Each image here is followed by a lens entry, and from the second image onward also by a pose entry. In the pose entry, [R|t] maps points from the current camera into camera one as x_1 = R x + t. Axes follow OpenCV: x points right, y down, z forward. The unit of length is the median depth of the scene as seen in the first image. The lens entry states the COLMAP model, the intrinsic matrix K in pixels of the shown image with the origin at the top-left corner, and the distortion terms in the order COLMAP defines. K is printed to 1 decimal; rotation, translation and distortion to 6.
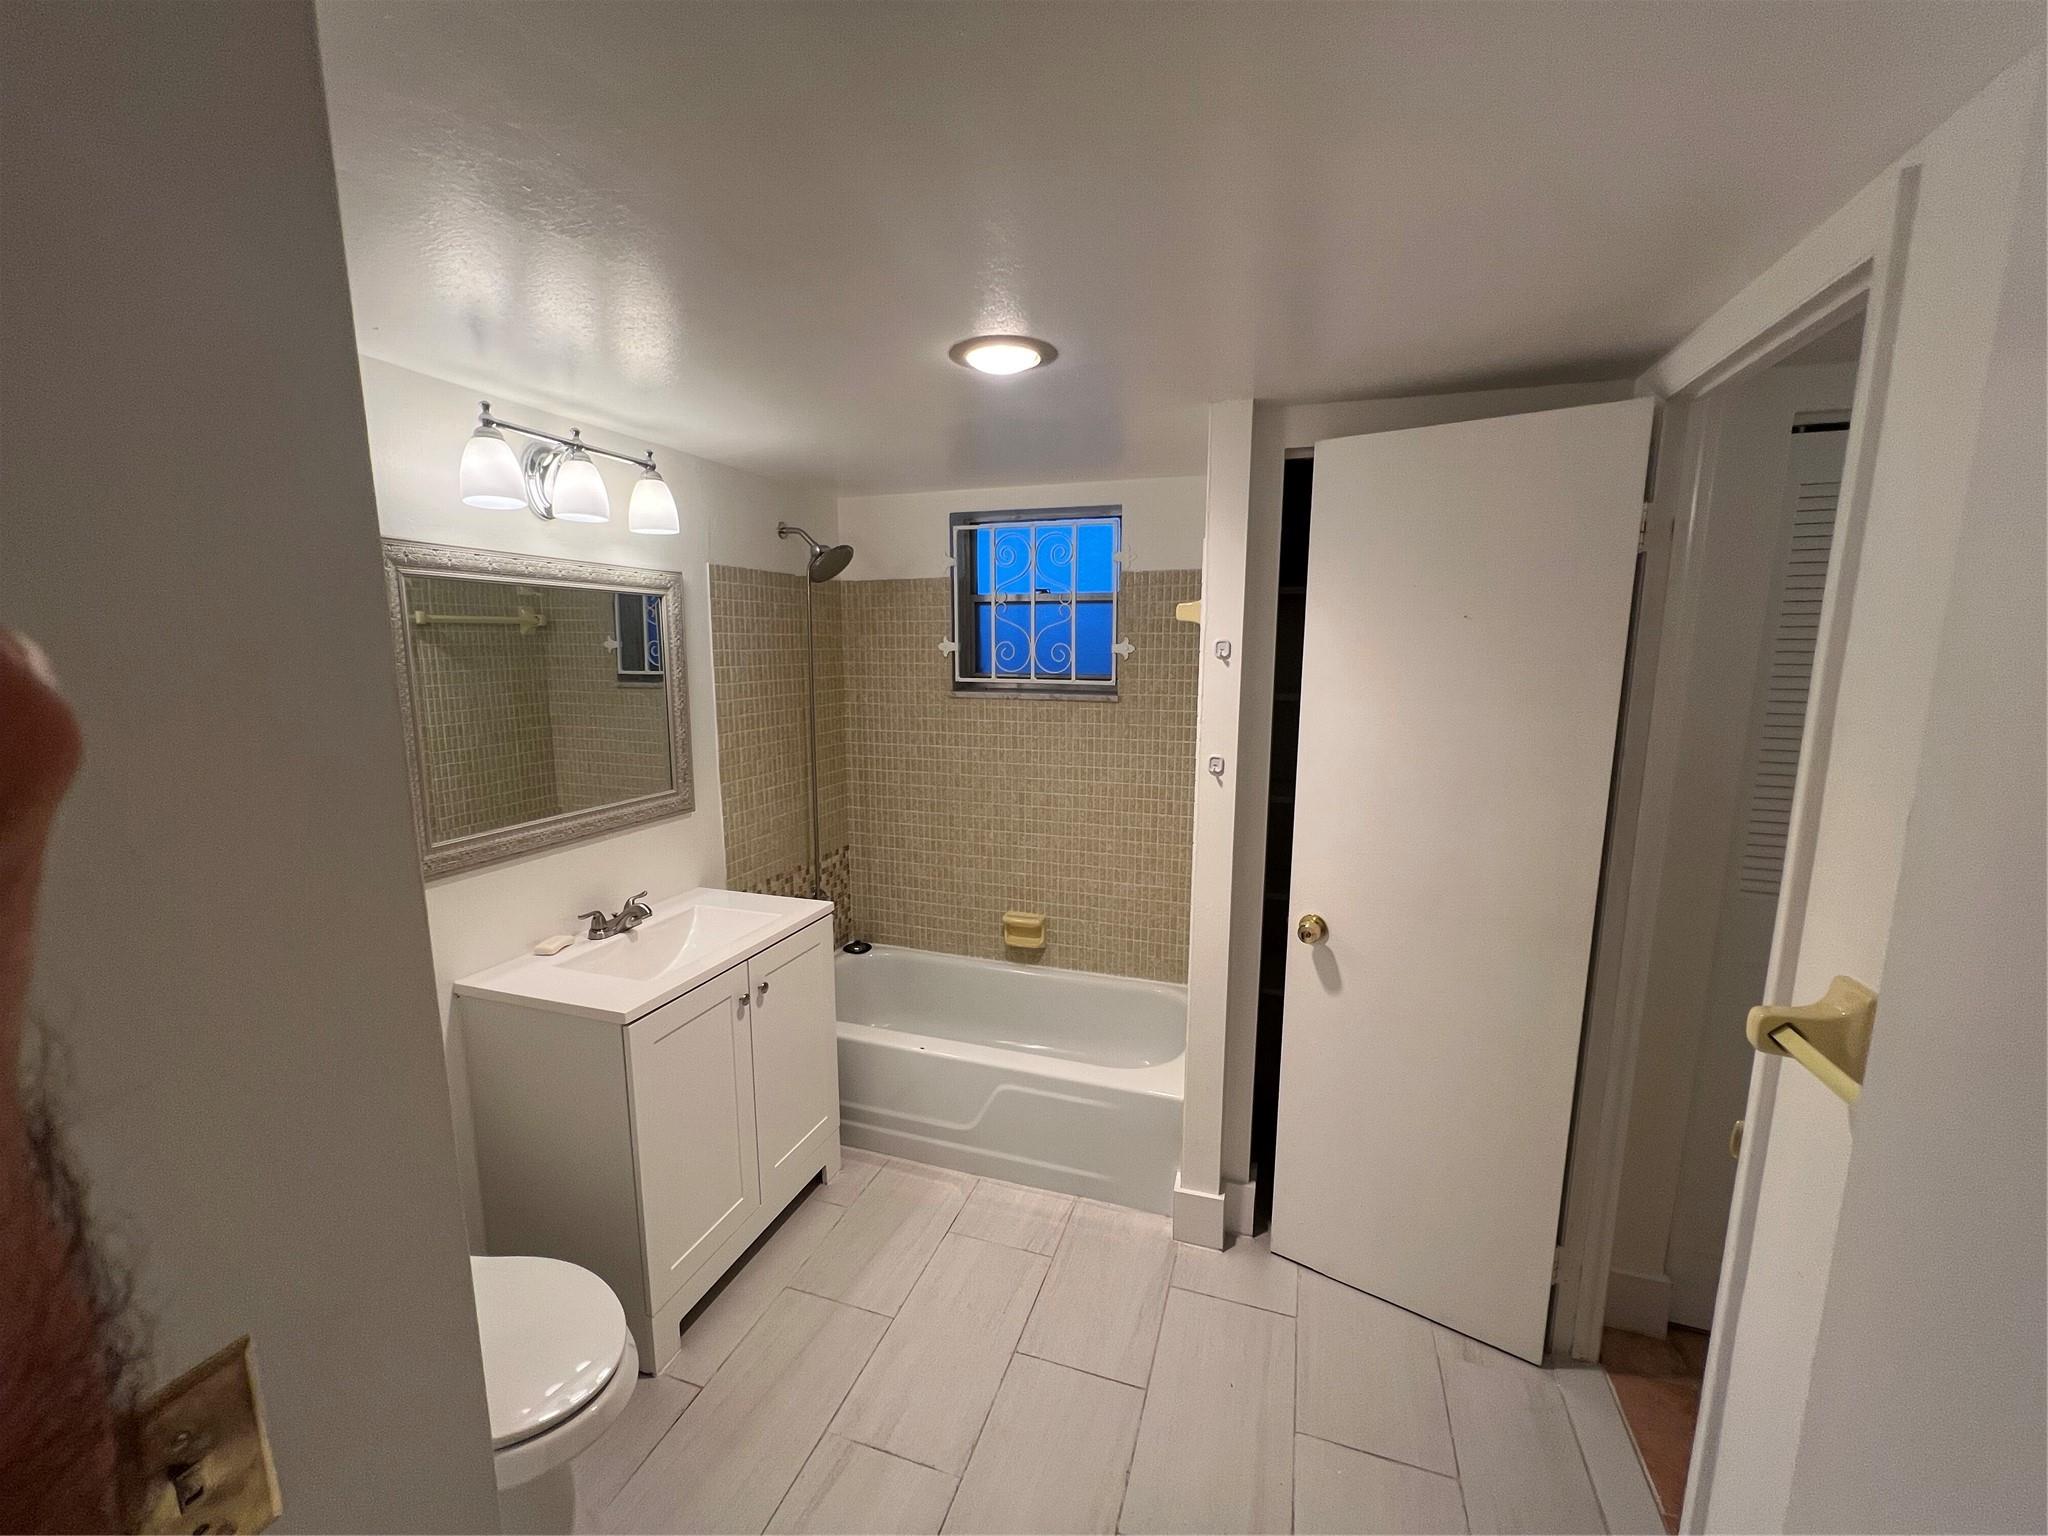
lens RADIAL K [[828.3, 0, 1034.7], [0, 828.3, 776.0], [0, 0, 1]] dist [0.000855, -0.000335]
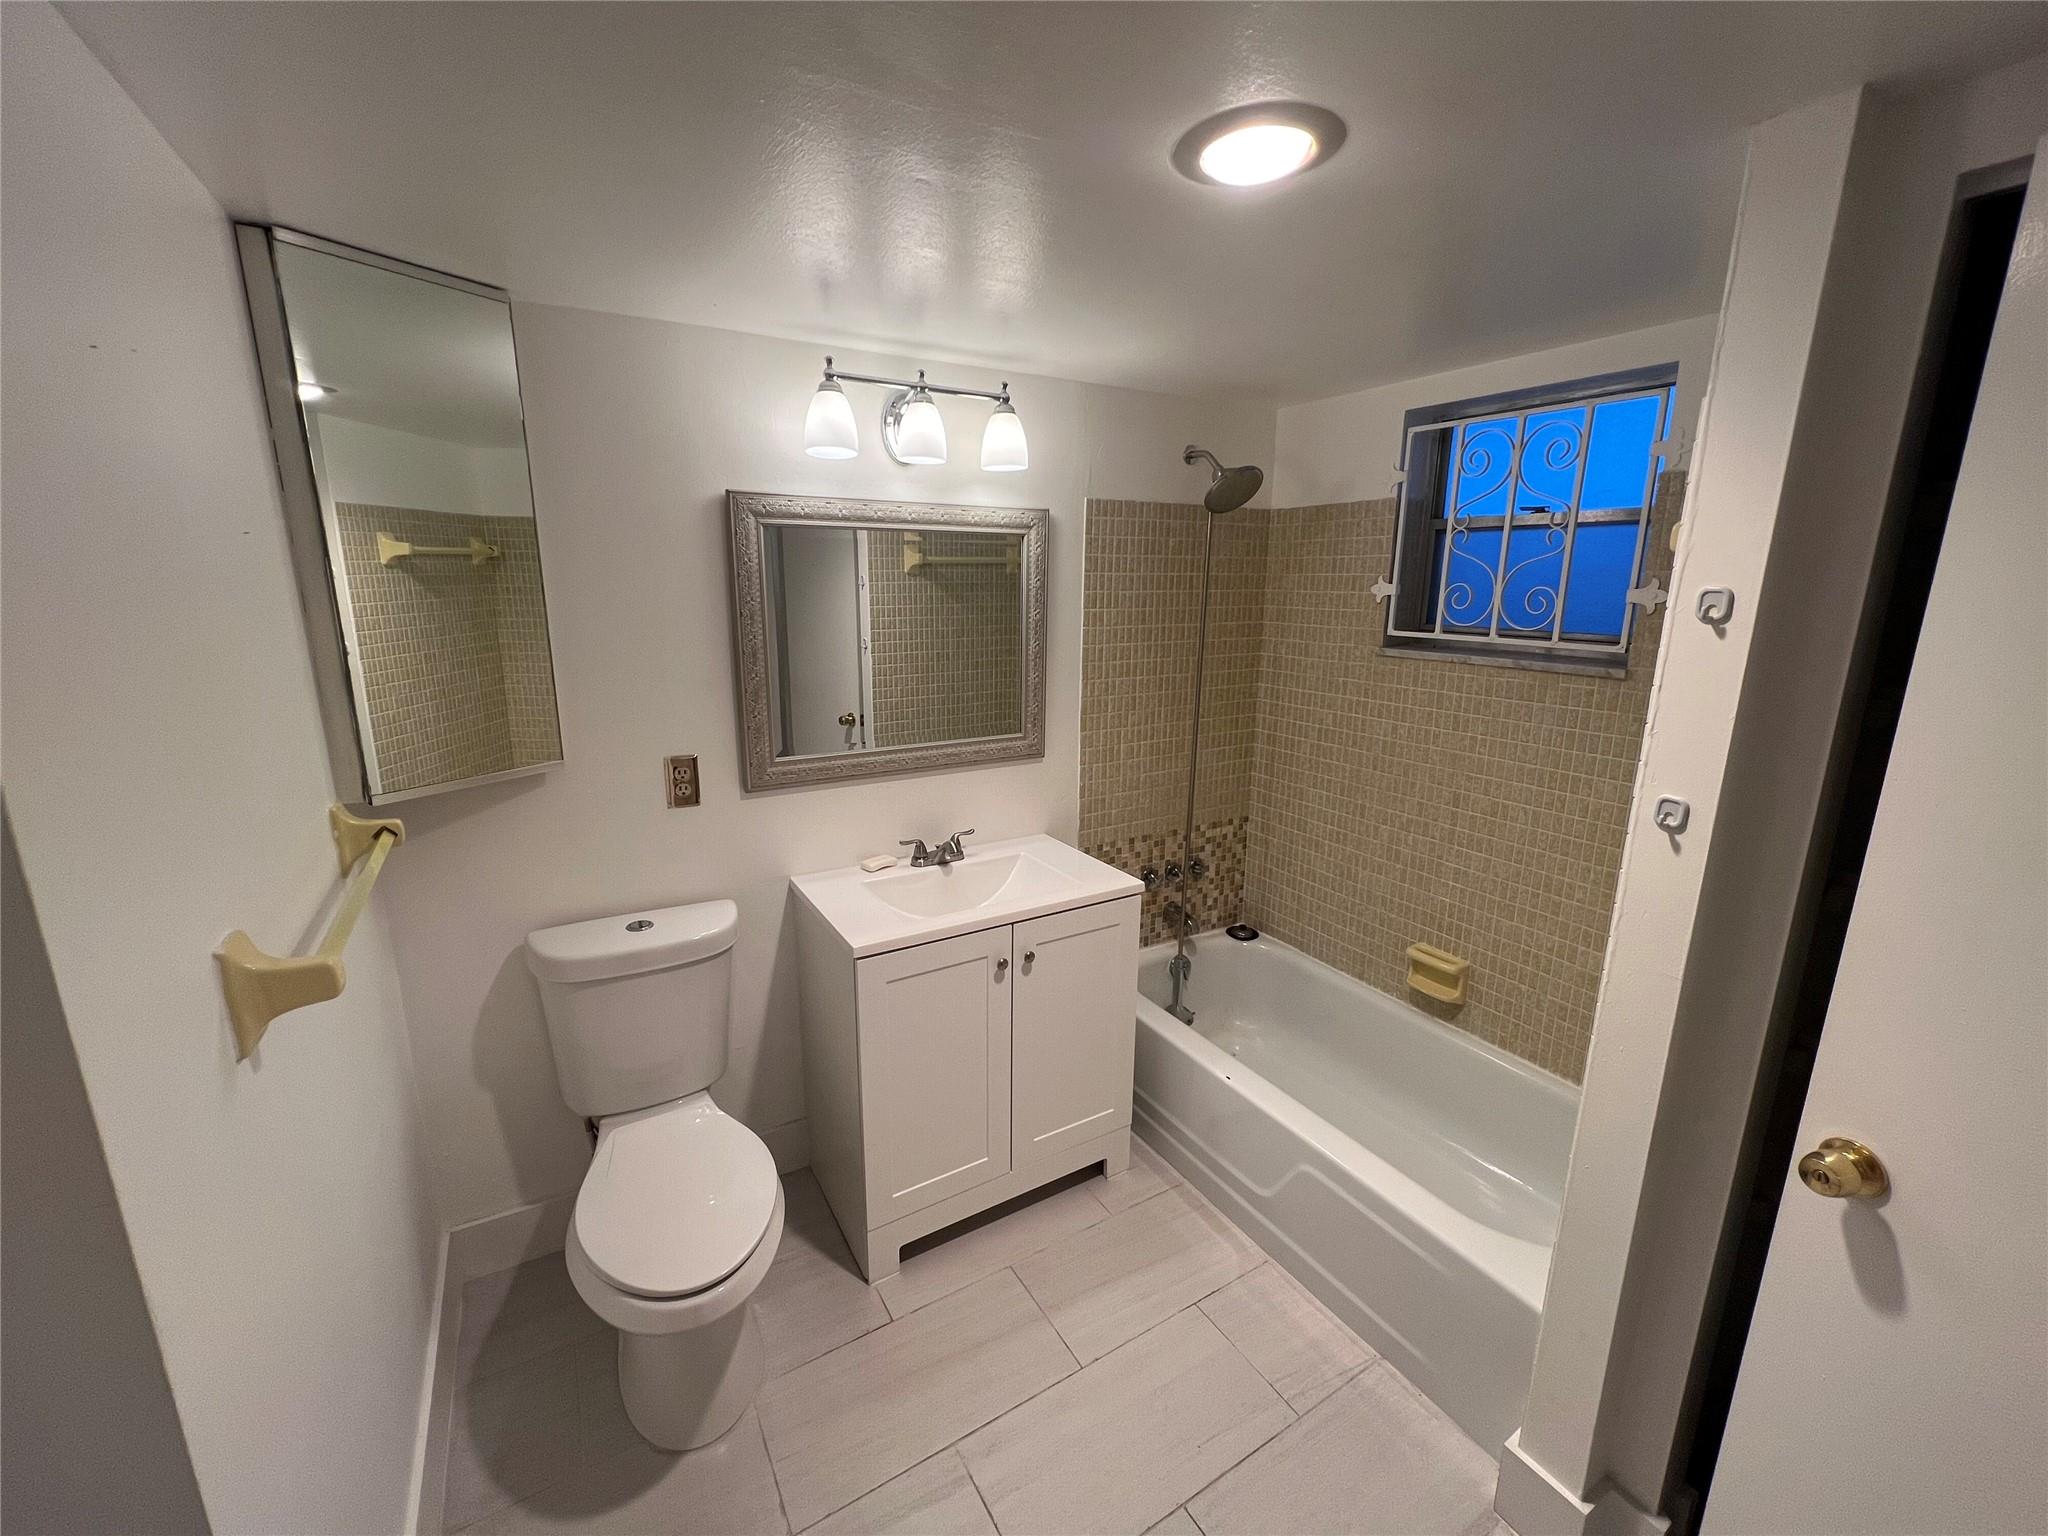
lens RADIAL K [[829.8, 0, 1017.6], [0, 829.8, 765.0], [0, 0, 1]] dist [0.002165, -0.000671]
pose [[0.754140, 0.147177, -0.640010, 0.206474], [-0.106824, 0.989076, 0.101576, -0.047867], [0.647968, -0.008234, 0.761623, 0.246464]]
